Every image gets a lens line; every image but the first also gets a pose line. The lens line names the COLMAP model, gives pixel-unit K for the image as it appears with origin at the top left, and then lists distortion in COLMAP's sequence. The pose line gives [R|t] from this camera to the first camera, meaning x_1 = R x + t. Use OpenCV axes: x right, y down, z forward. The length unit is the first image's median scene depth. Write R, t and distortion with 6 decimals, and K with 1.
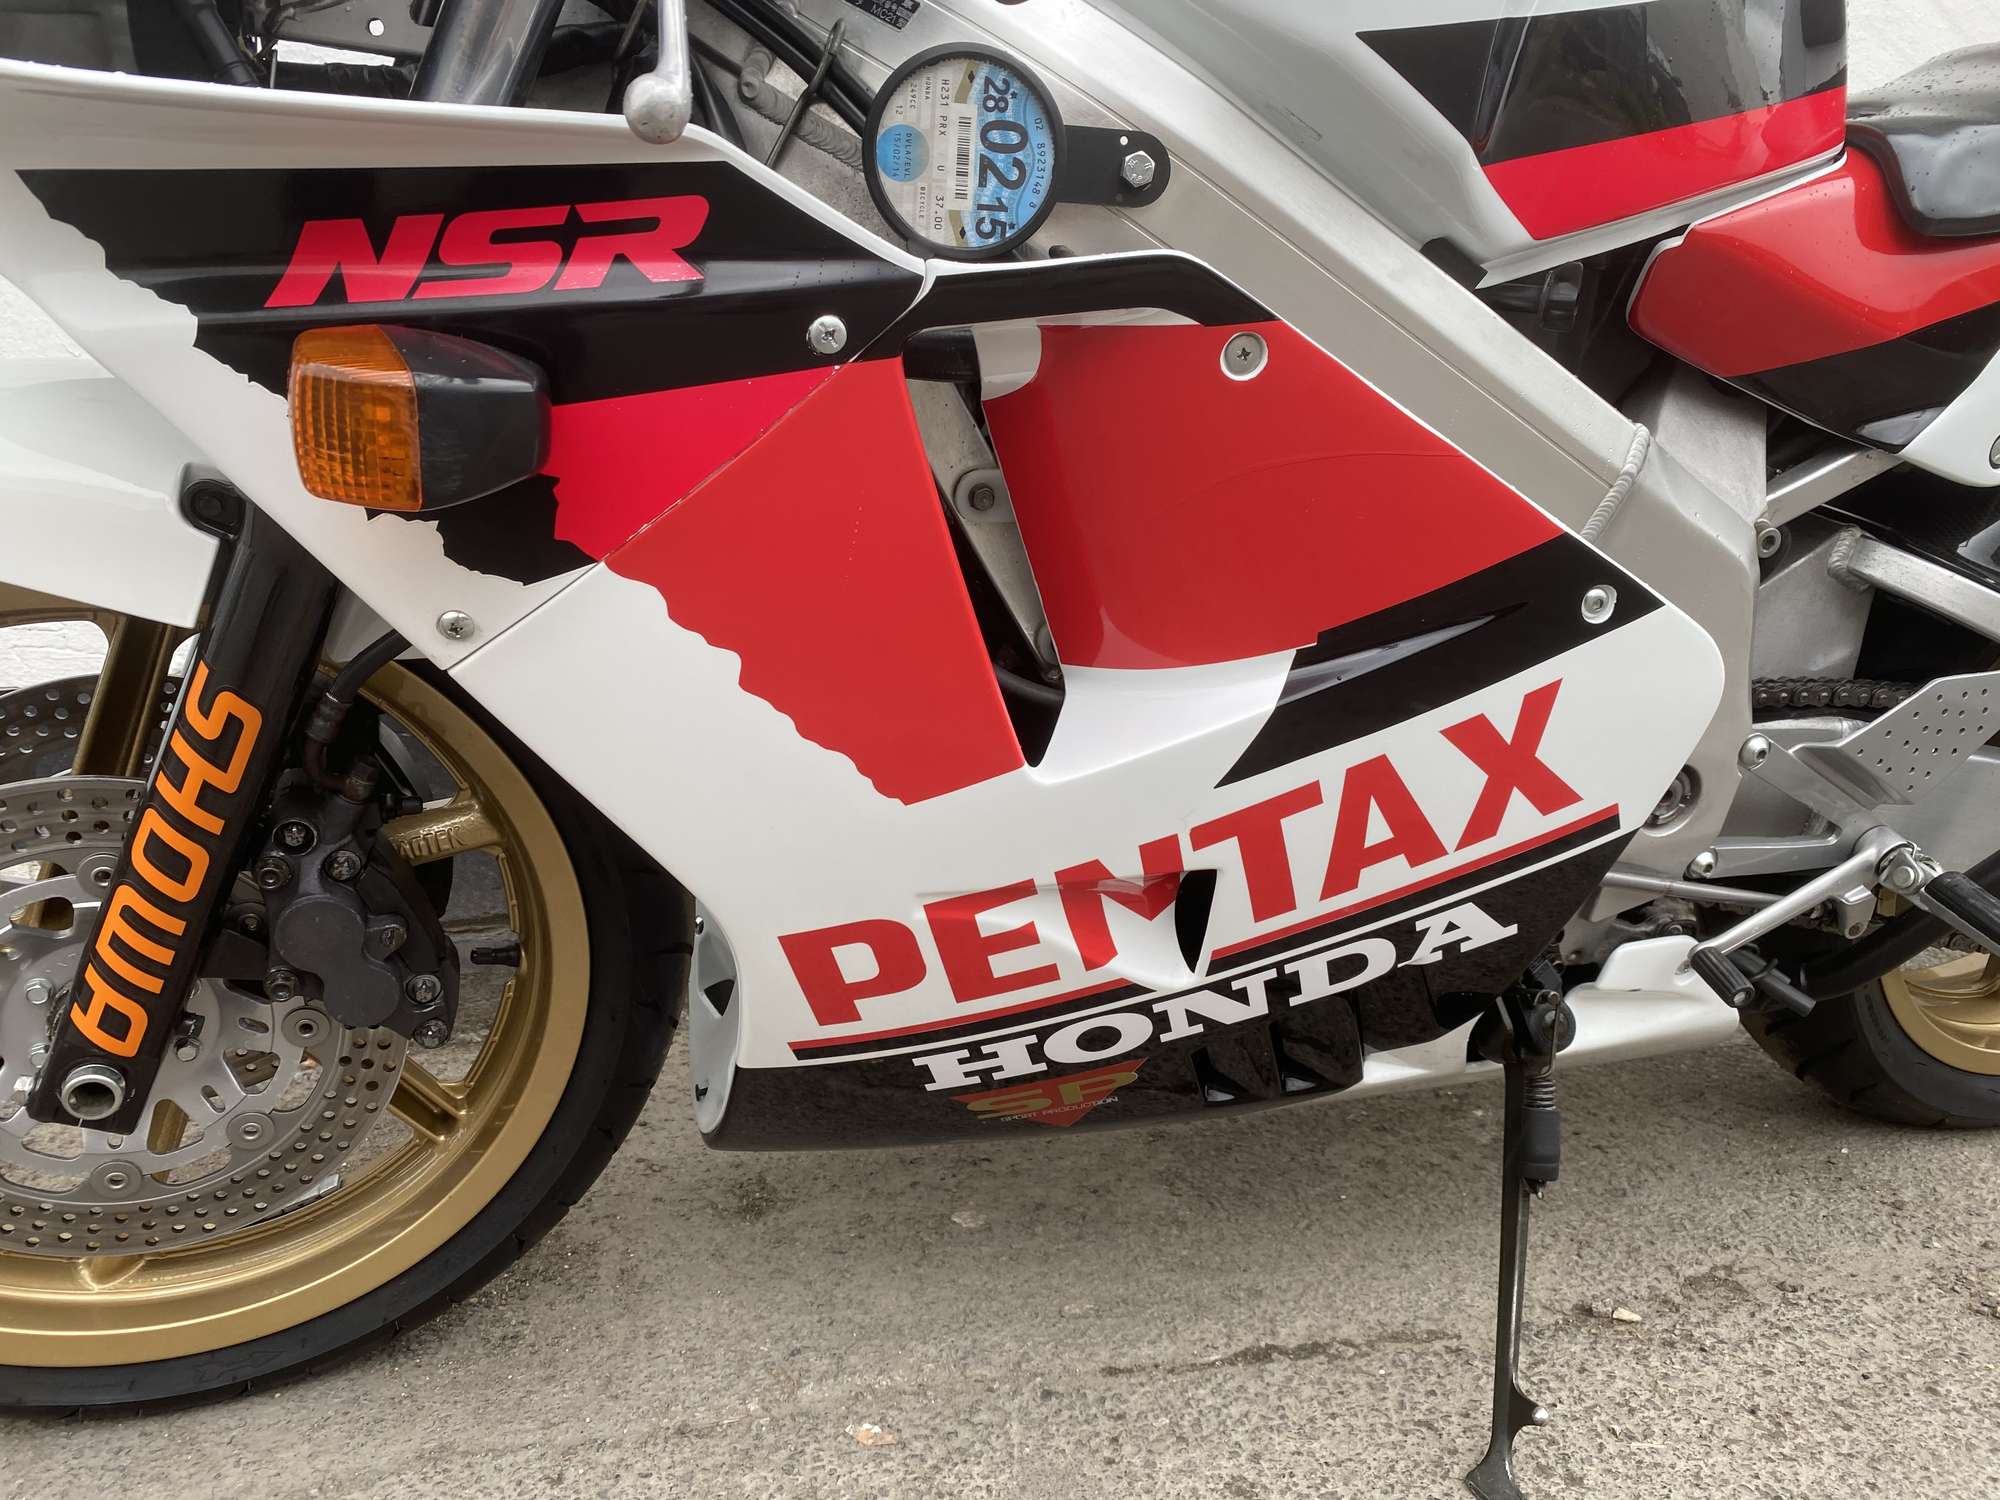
lens RADIAL K [[1545.4, 0, 983.6], [0, 1545.4, 752.7], [0, 0, 1]] dist [0.029411, -0.028453]
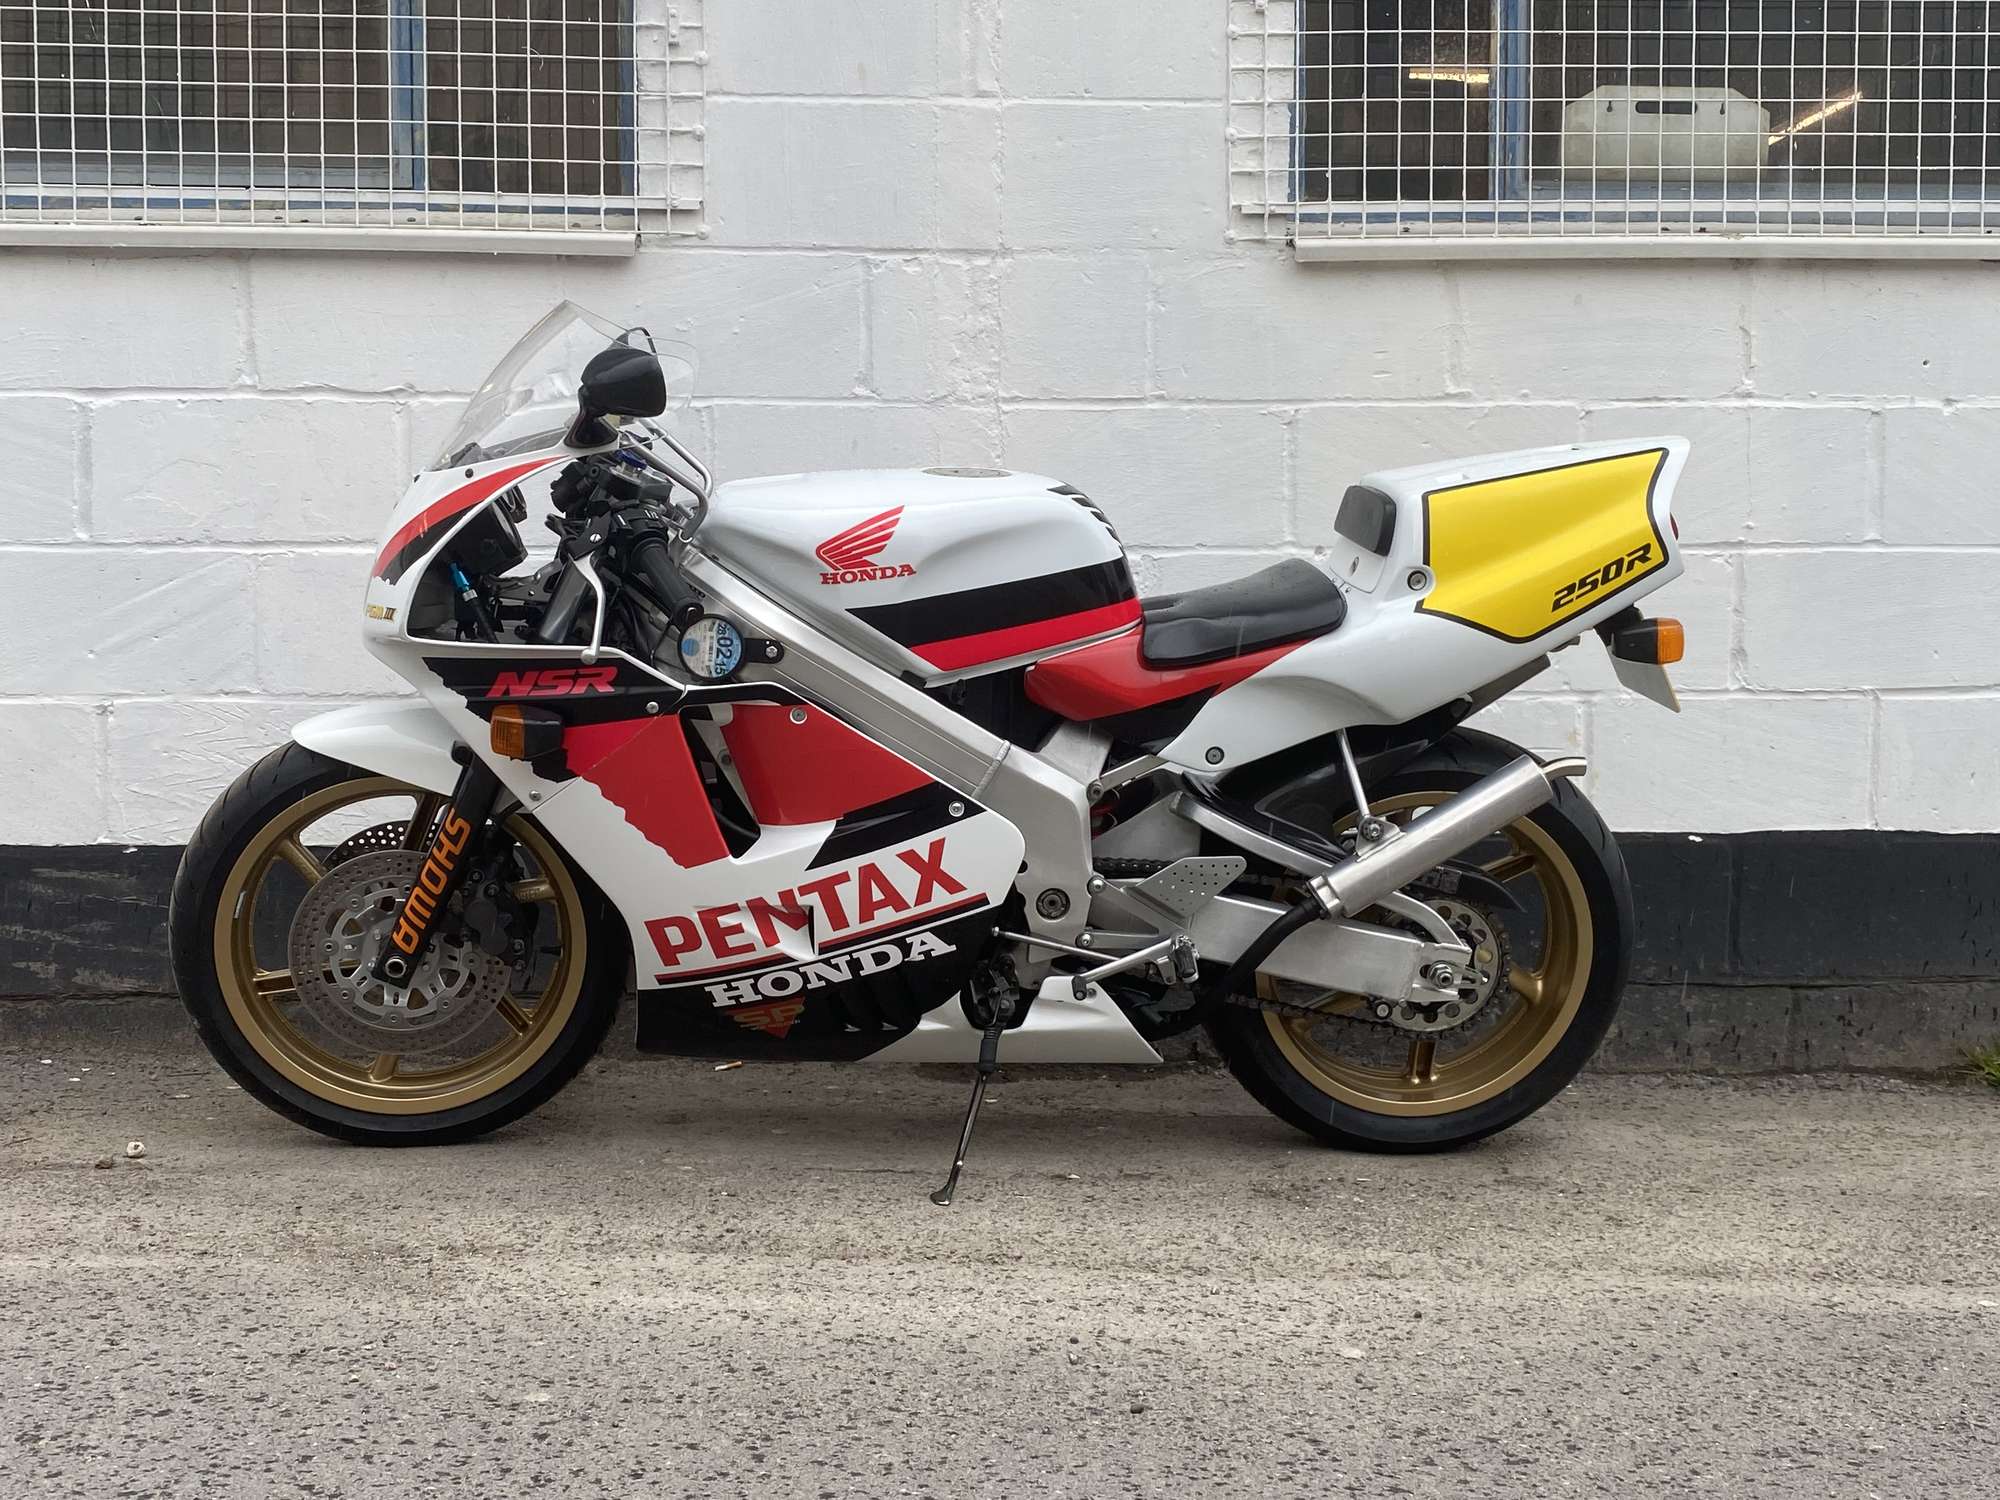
lens RADIAL K [[2180.4, 0, 998.1], [0, 2180.4, 758.0], [0, 0, 1]] dist [0.113204, 0.000000]
pose [[0.982010, 0.031712, -0.186146, 1.140153], [-0.063274, 0.984067, -0.166159, 0.423612], [0.177911, 0.174948, 0.968370, -2.545084]]
